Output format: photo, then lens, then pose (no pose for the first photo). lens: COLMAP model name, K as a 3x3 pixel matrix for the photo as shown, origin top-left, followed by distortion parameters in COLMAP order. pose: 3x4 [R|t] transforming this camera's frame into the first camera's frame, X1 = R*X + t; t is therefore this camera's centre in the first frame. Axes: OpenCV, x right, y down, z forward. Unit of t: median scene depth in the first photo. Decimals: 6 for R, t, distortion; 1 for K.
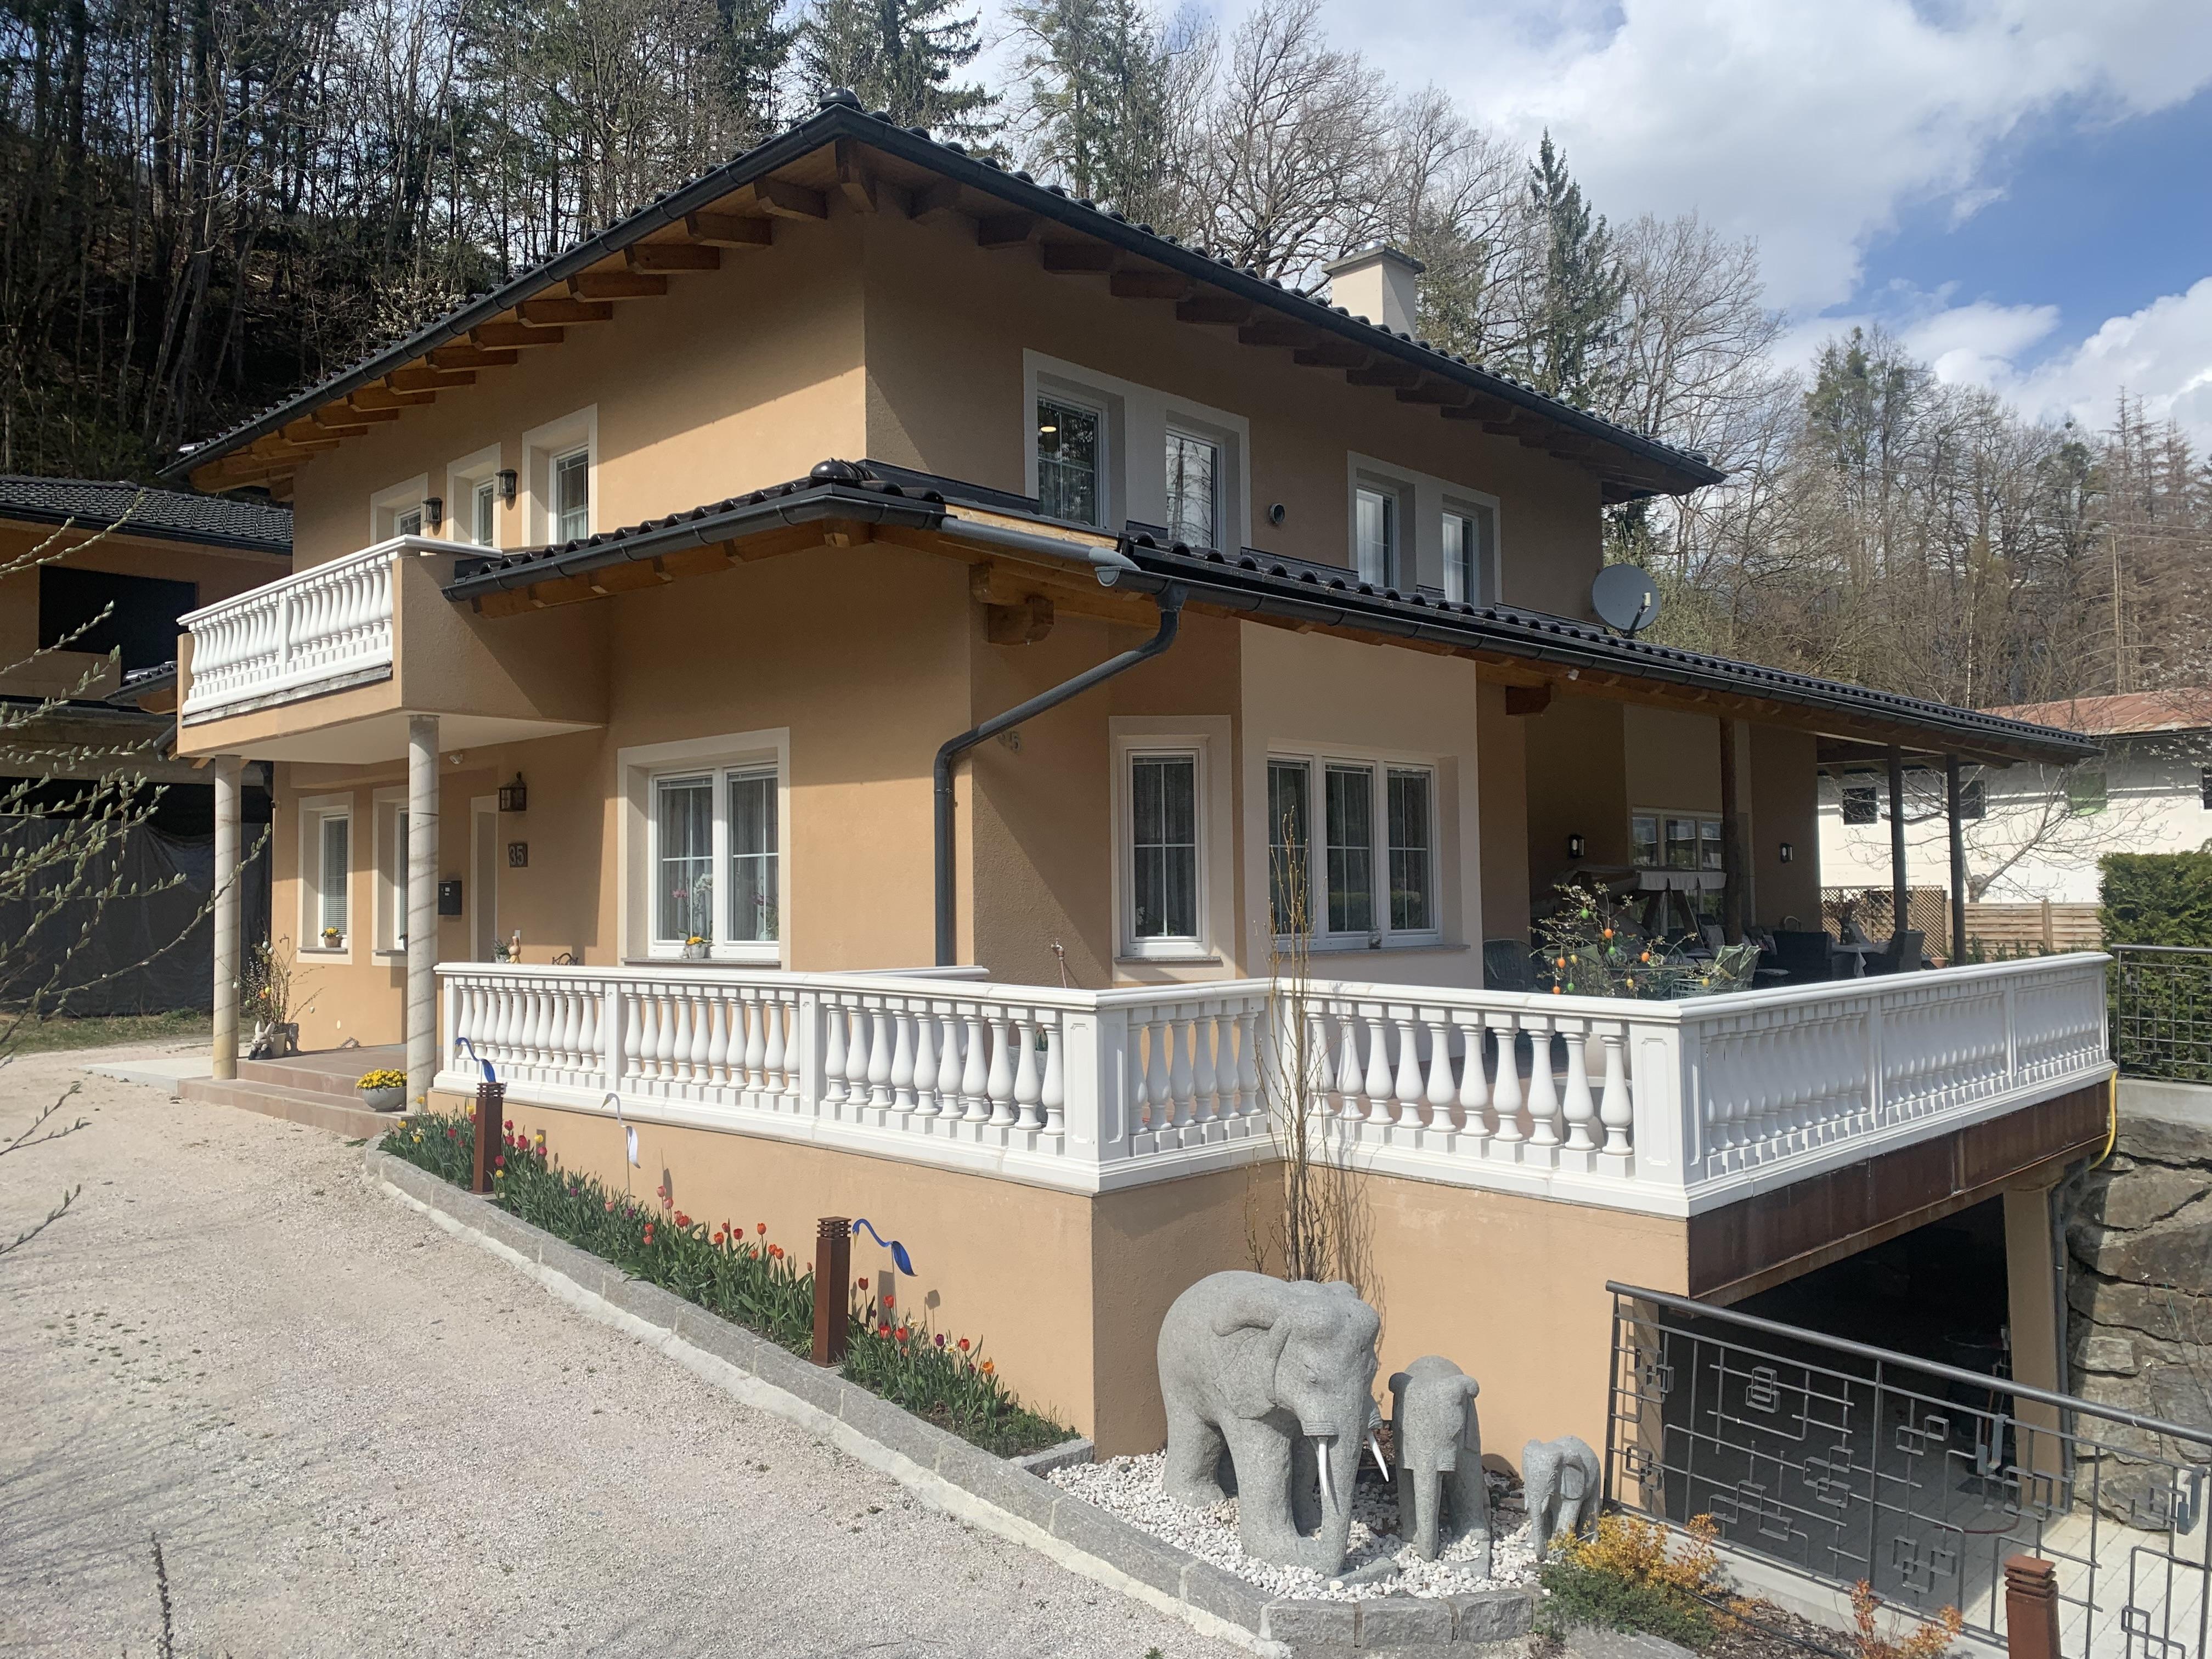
lens RADIAL K [[1677.4, 0, 1106.0], [0, 1677.4, 829.5], [0, 0, 1]] dist [0.028195, -0.012911]
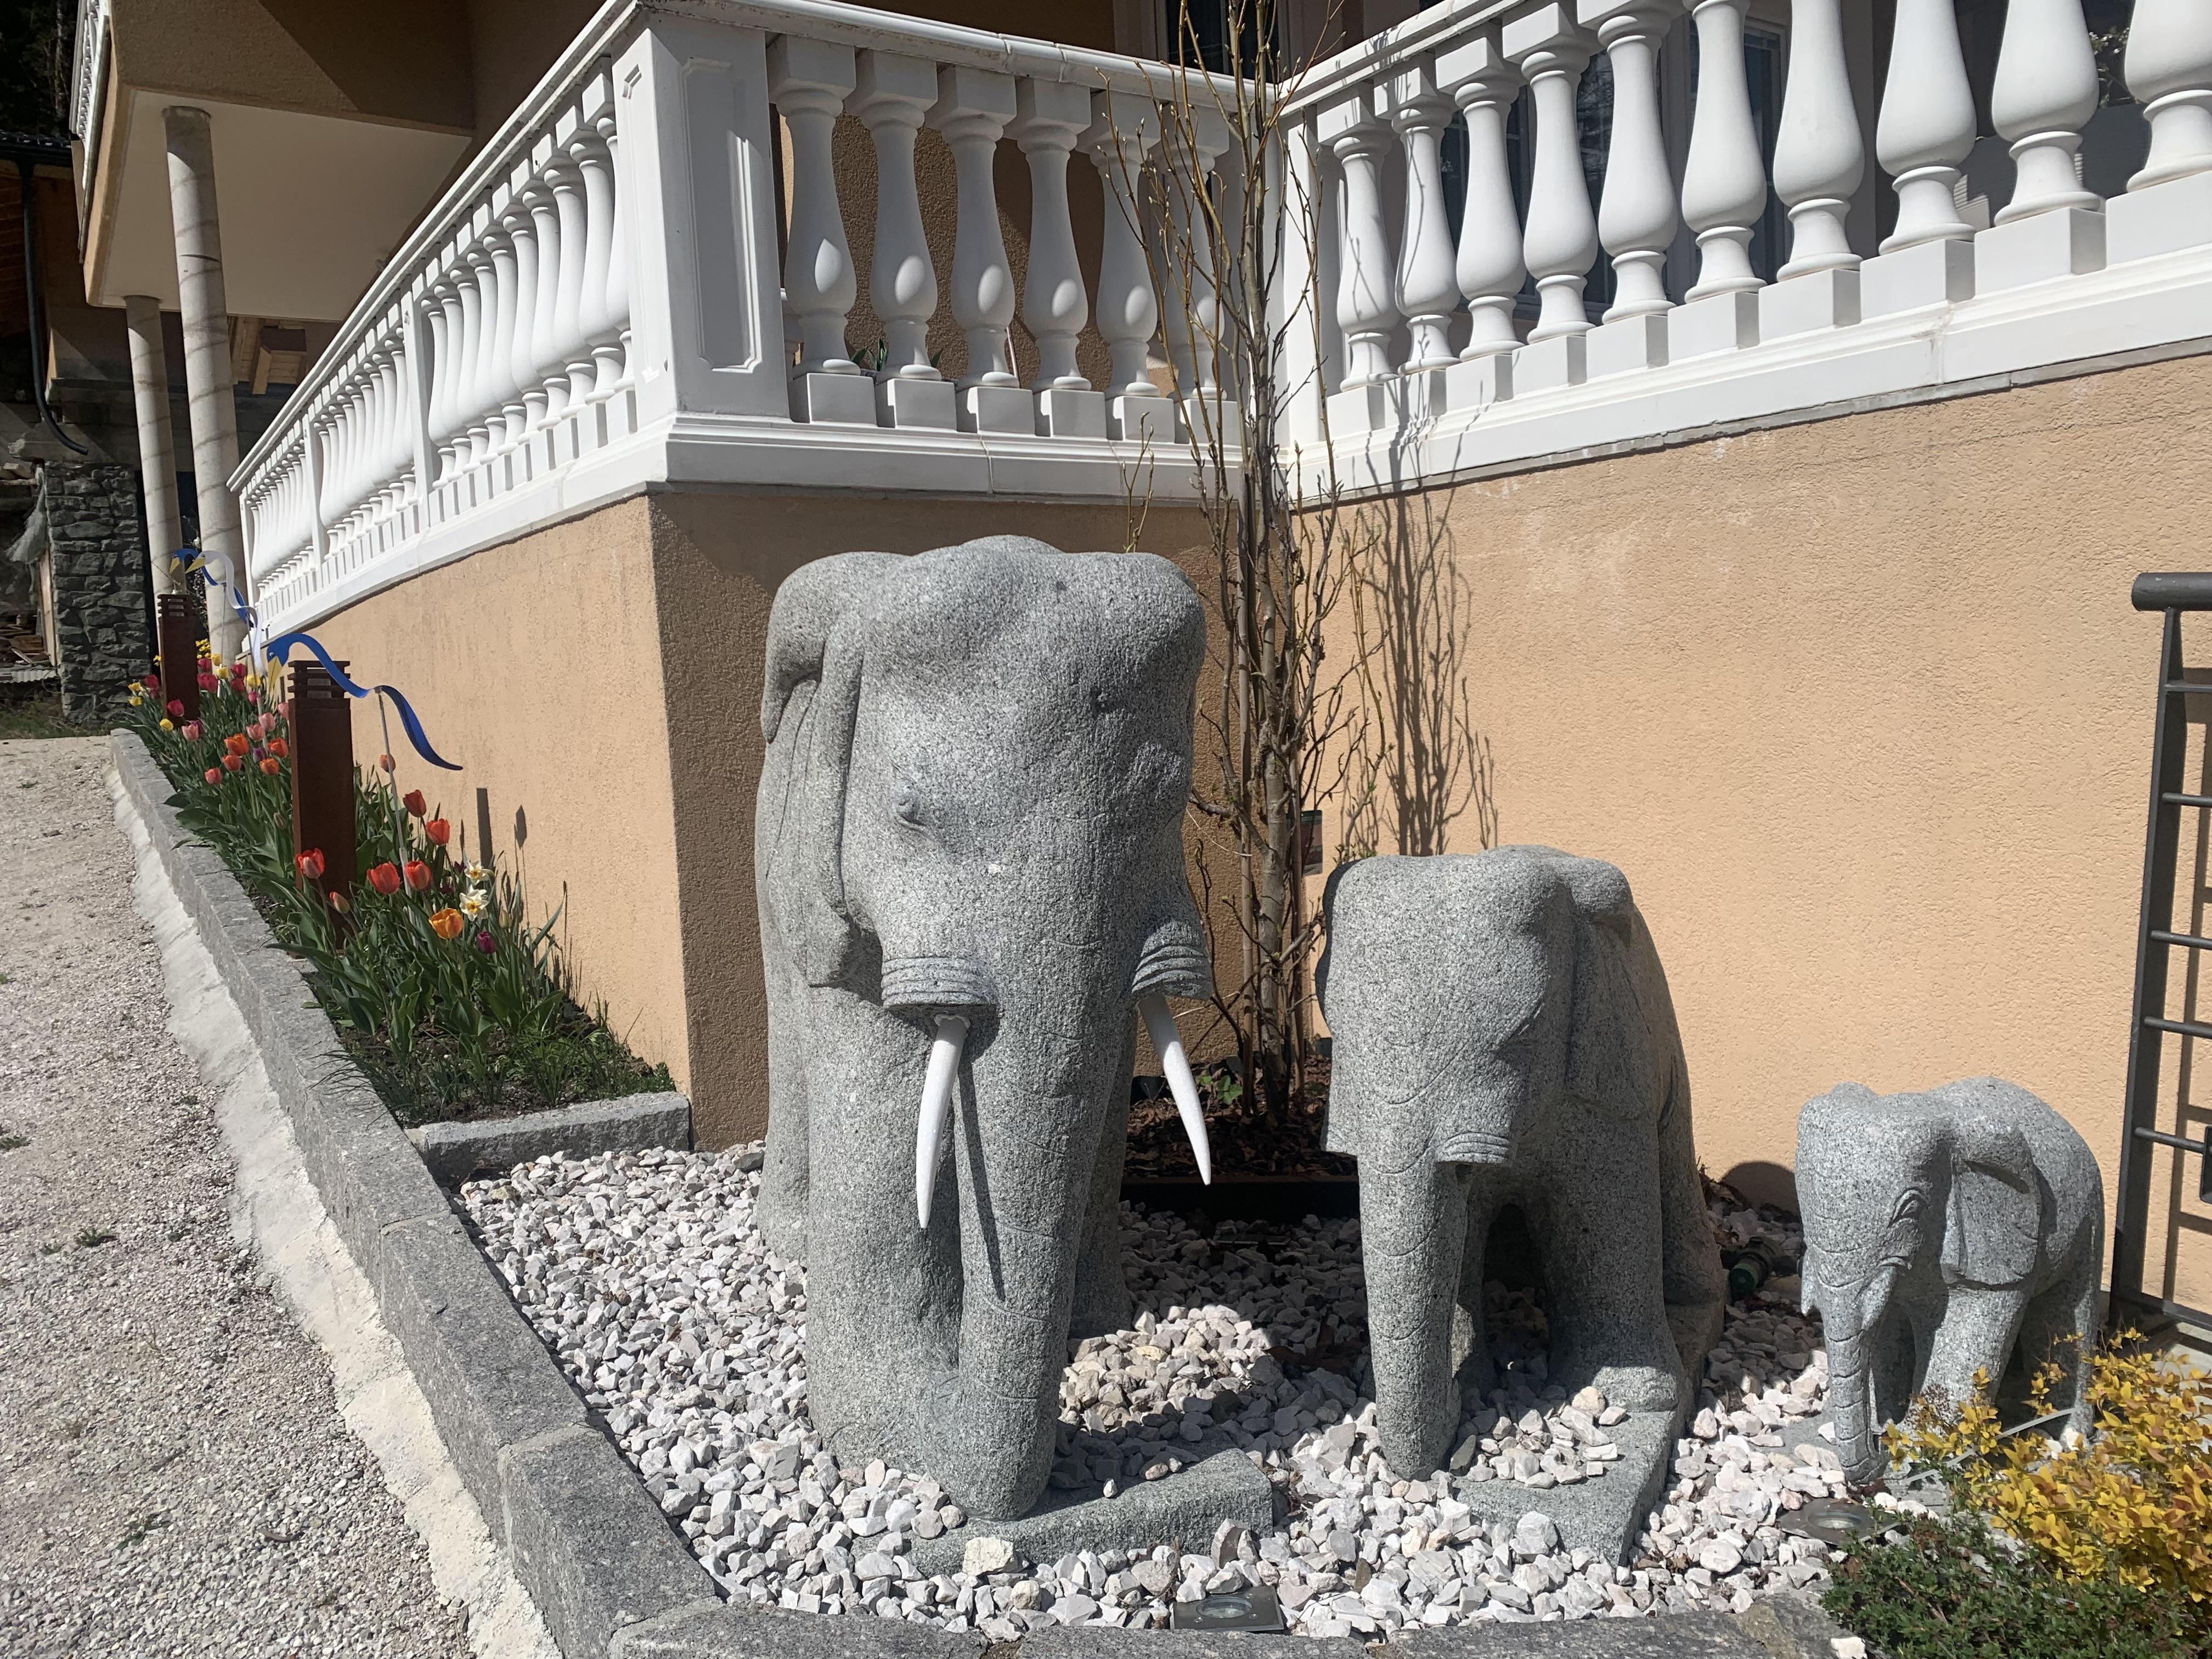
lens RADIAL K [[1674.8, 0, 1108.6], [0, 1674.8, 818.2], [0, 0, 1]] dist [0.023032, -0.000479]
pose [[0.971157, -0.021085, -0.237508, 0.137801], [0.048787, 0.992581, 0.111372, 0.191416], [0.233397, -0.119747, 0.964980, 0.479487]]
